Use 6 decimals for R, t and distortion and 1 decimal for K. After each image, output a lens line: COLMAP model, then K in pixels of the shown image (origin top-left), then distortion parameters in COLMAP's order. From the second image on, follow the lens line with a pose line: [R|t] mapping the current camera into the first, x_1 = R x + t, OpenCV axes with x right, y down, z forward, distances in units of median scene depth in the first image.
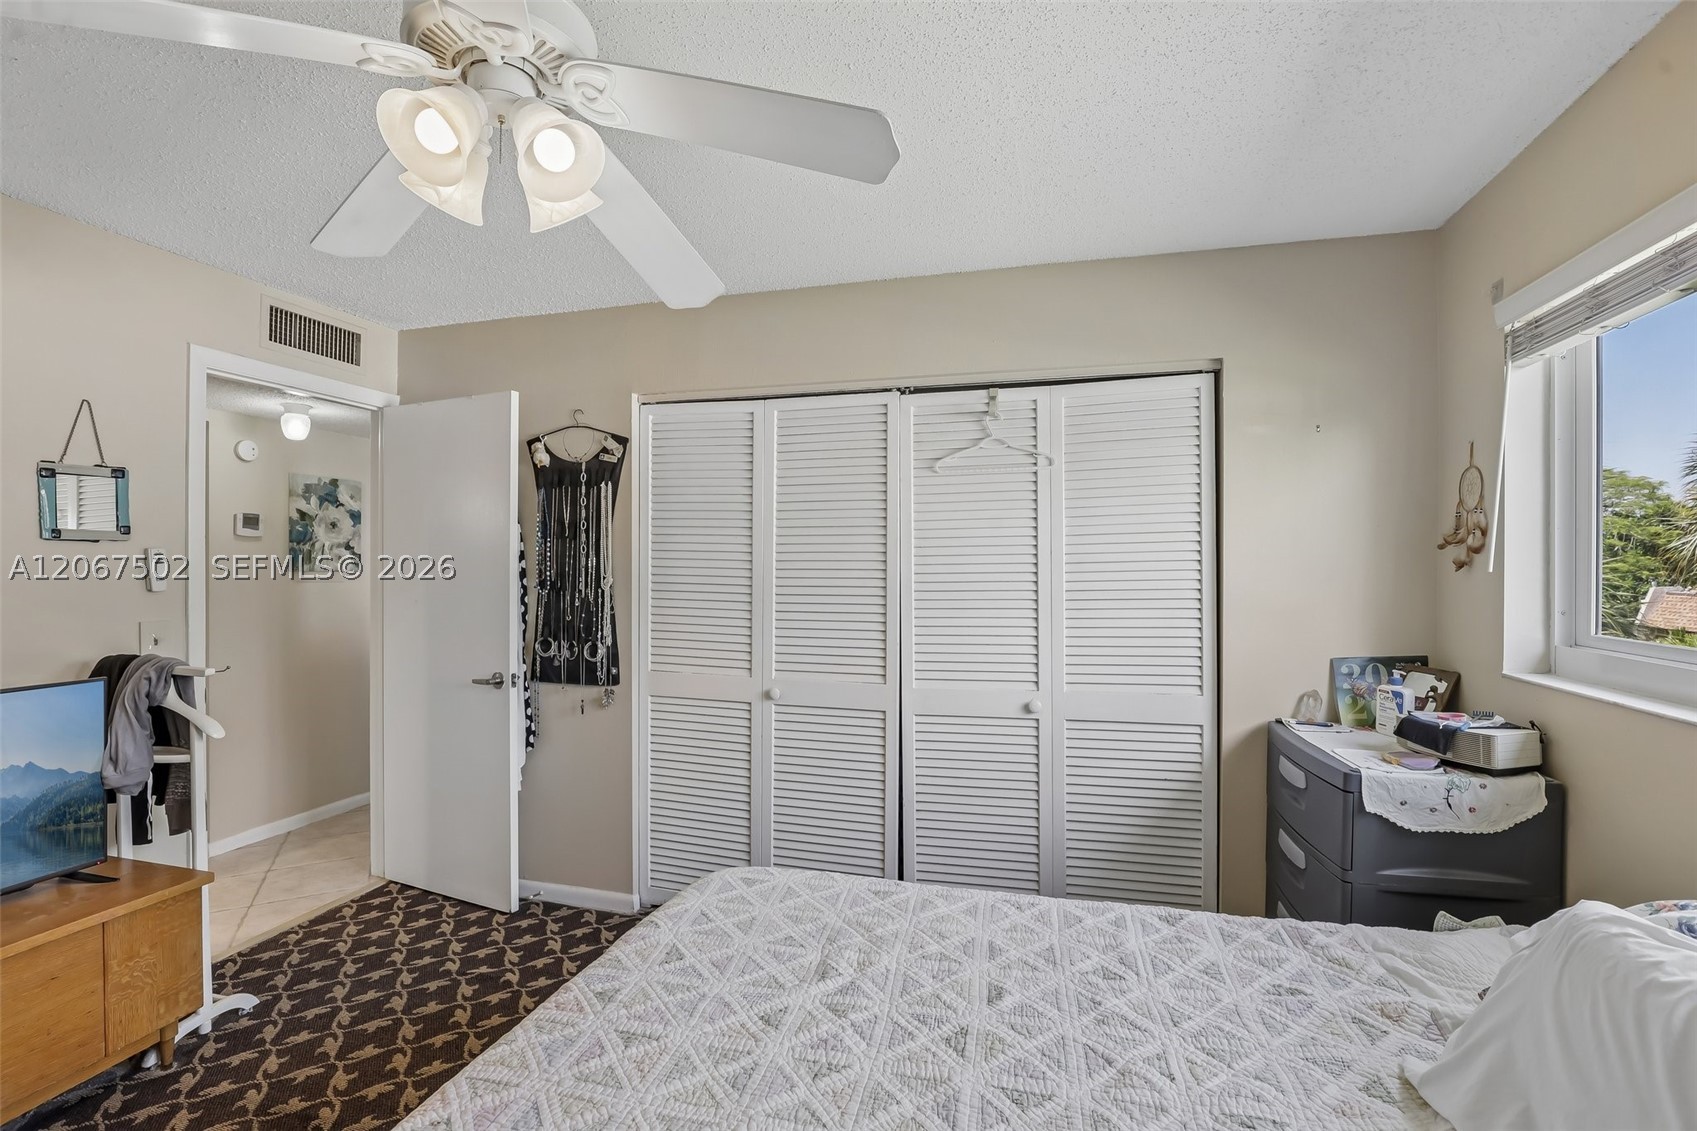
lens RADIAL K [[779.1, 0, 849.3], [0, 779.1, 565.2], [0, 0, 1]] dist [-0.037274, 0.007595]
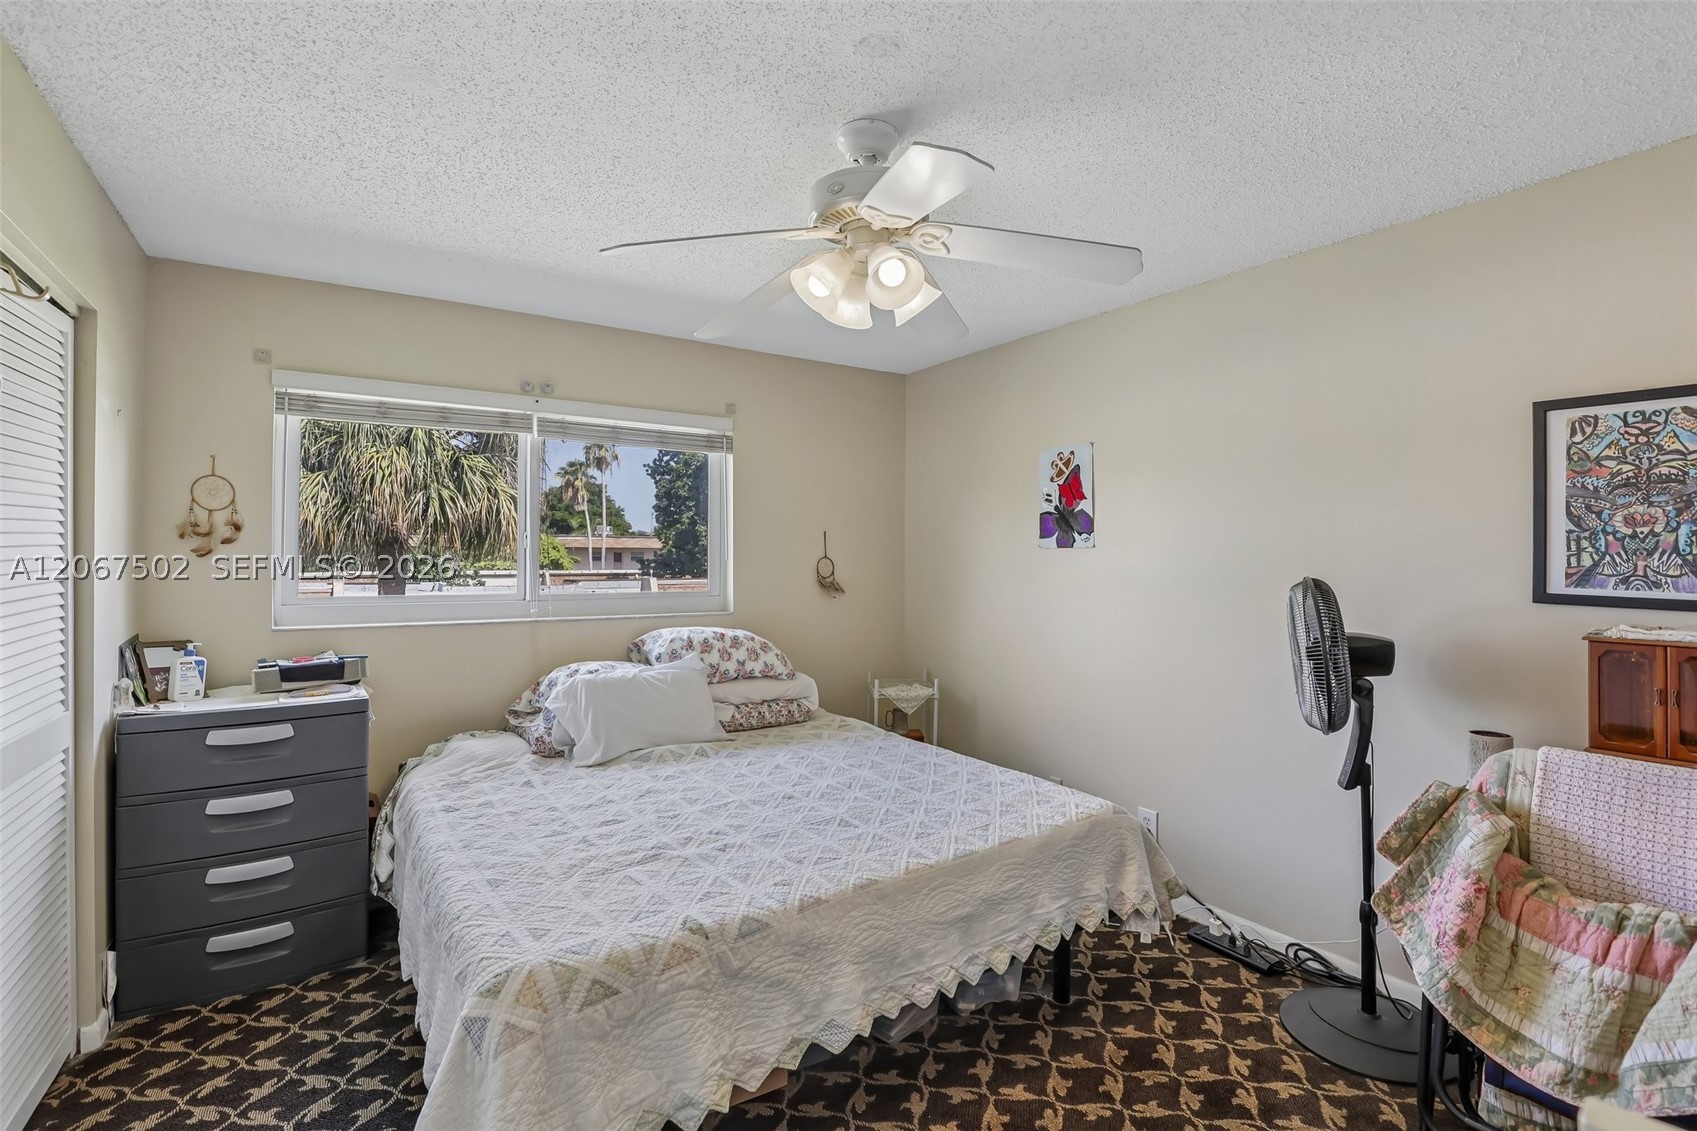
lens RADIAL K [[779.1, 0, 846.9], [0, 779.1, 551.1], [0, 0, 1]] dist [-0.037274, 0.007595]
pose [[-0.732048, -0.010306, 0.681175, -1.172076], [0.000343, 0.999880, 0.015497, -0.029041], [-0.681253, 0.011578, -0.731957, 1.713560]]
